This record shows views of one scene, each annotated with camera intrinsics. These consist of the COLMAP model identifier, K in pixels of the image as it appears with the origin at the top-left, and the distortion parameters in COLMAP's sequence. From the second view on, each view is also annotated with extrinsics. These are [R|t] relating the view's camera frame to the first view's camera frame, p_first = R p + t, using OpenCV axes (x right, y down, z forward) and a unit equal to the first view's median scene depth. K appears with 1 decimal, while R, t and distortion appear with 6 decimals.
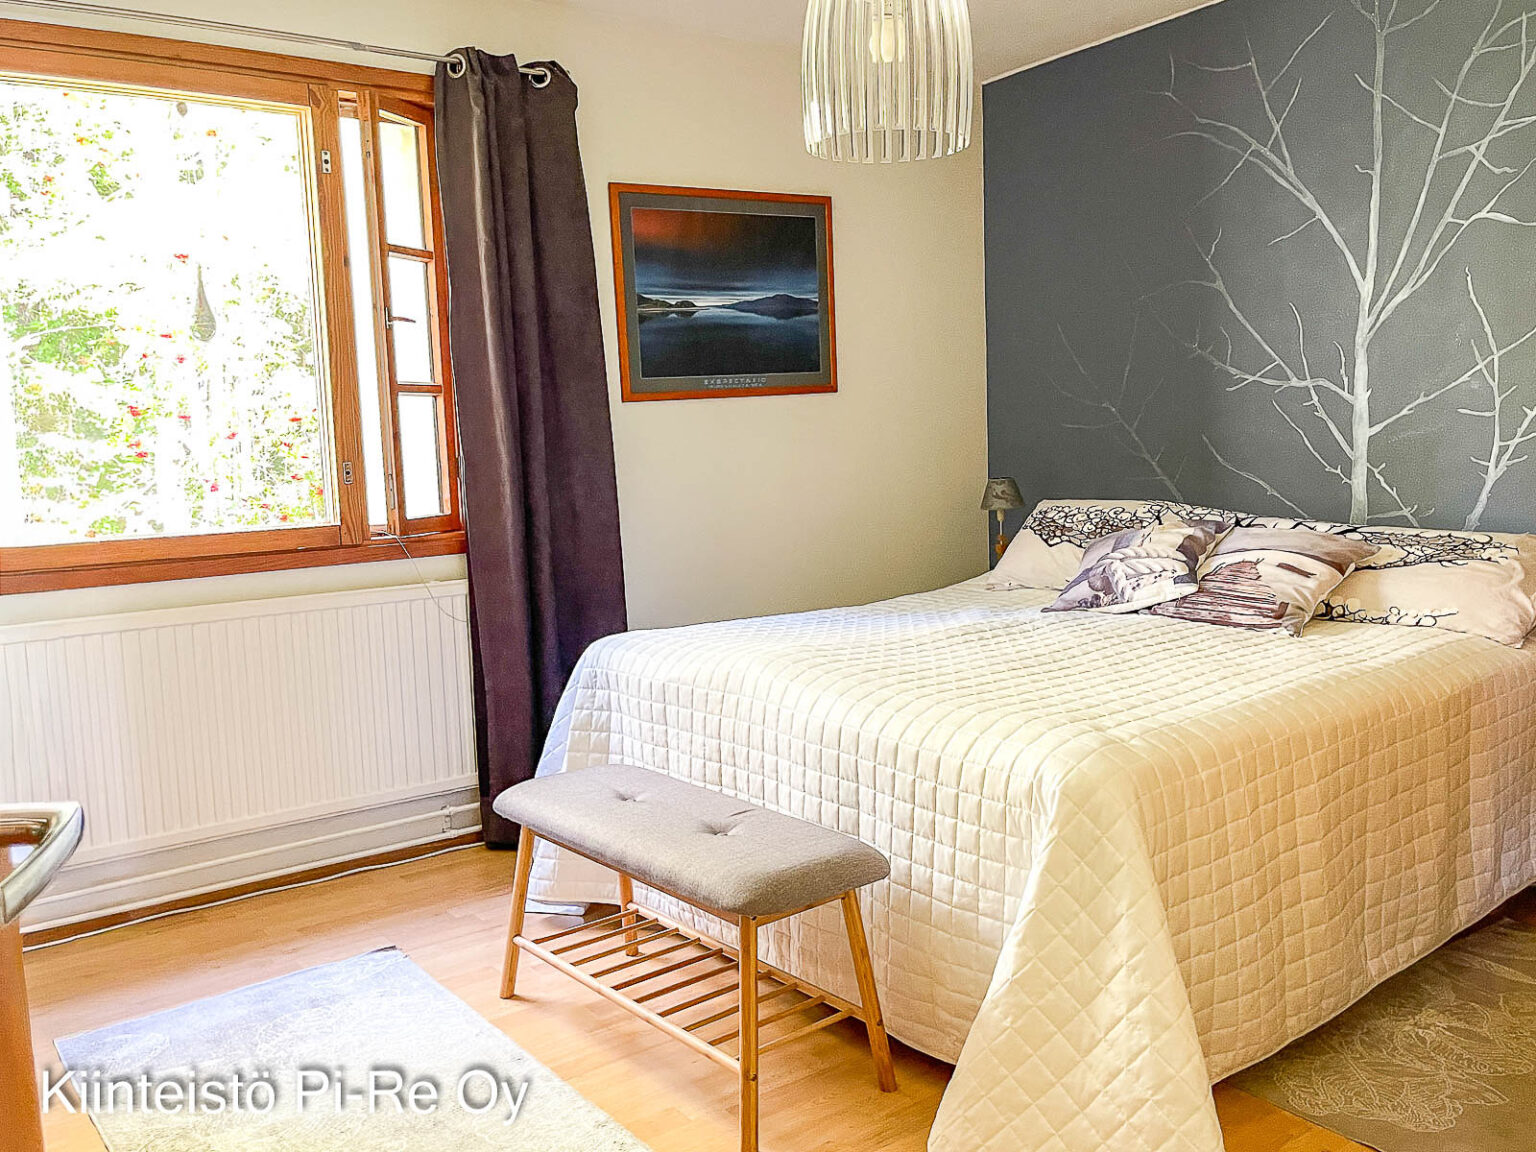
lens RADIAL K [[1229.1, 0, 768.0], [0, 1229.1, 576.0], [0, 0, 1]] dist [0.067336, -0.122032]
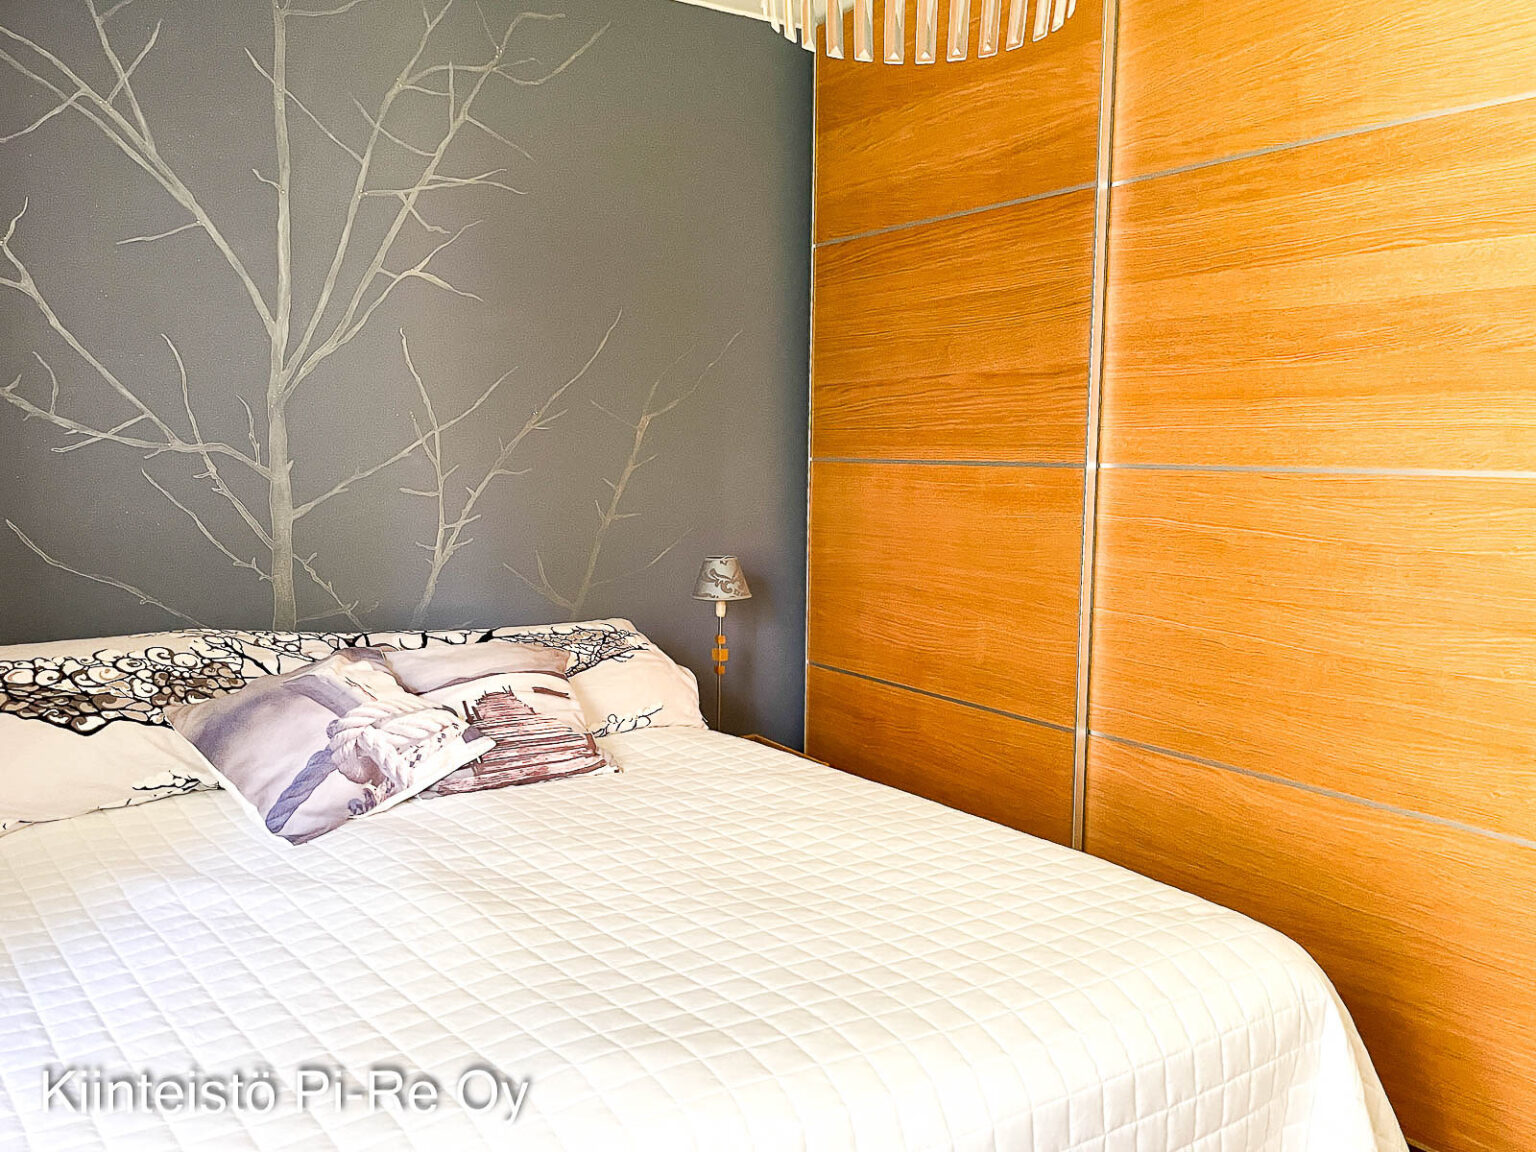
lens RADIAL K [[1229.1, 0, 768.0], [0, 1229.1, 576.0], [0, 0, 1]] dist [0.067336, -0.122032]
pose [[0.025814, -0.070119, 0.997205, -0.307578], [0.106898, 0.992011, 0.066986, -0.100393], [-0.993935, 0.104870, 0.033103, 0.696496]]
